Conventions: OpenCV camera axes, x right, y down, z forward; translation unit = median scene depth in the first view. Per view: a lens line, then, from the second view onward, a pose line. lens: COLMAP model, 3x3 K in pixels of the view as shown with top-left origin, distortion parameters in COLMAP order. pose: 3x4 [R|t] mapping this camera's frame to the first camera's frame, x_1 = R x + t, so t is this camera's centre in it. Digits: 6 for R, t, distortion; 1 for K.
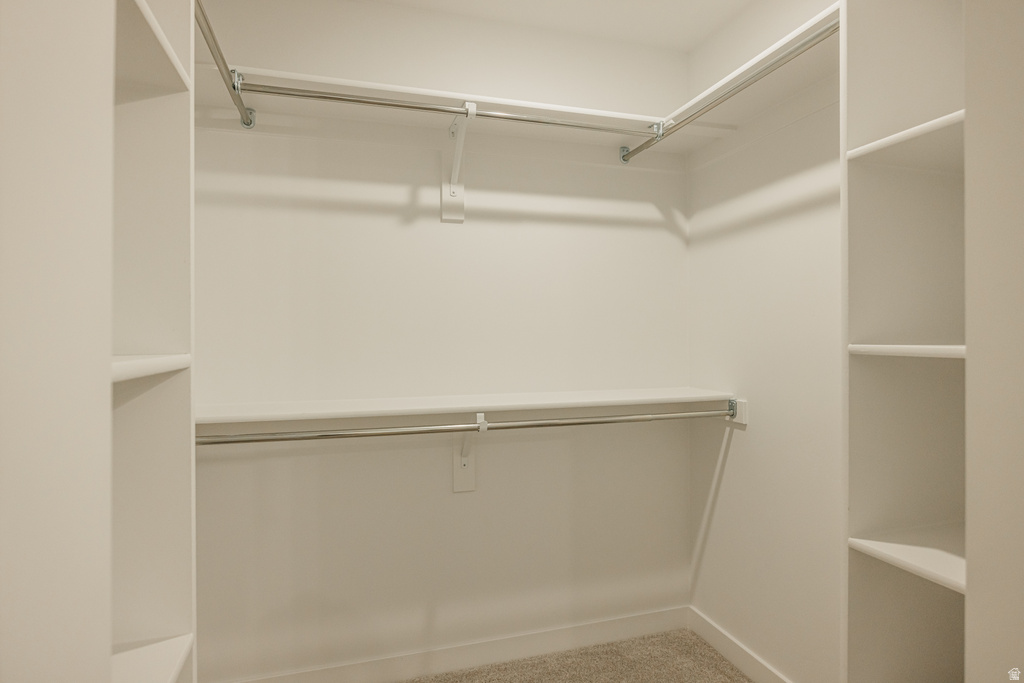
lens RADIAL K [[567.0, 0, 515.5], [0, 567.0, 335.2], [0, 0, 1]] dist [0.000013, -0.000782]
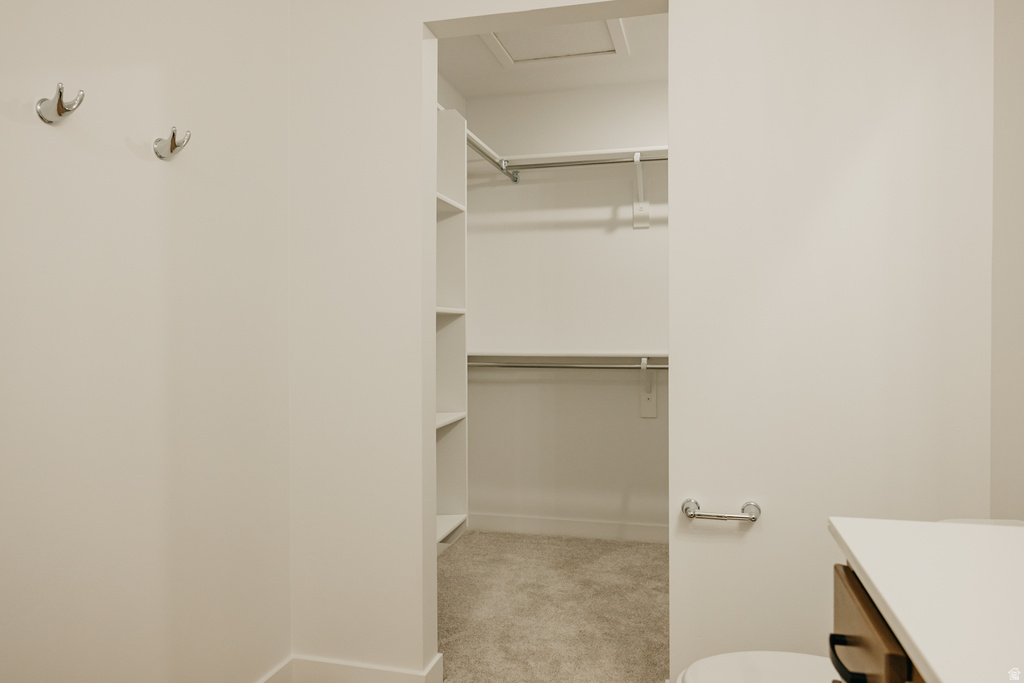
lens RADIAL K [[689.5, 0, 512.0], [0, 689.5, 341.5], [0, 0, 1]] dist [-0.000578, -0.000140]
pose [[0.841014, 0.016205, -0.540771, 0.567202], [-0.004770, 0.999735, 0.022539, 0.048640], [0.540993, -0.016376, 0.840868, -0.653328]]
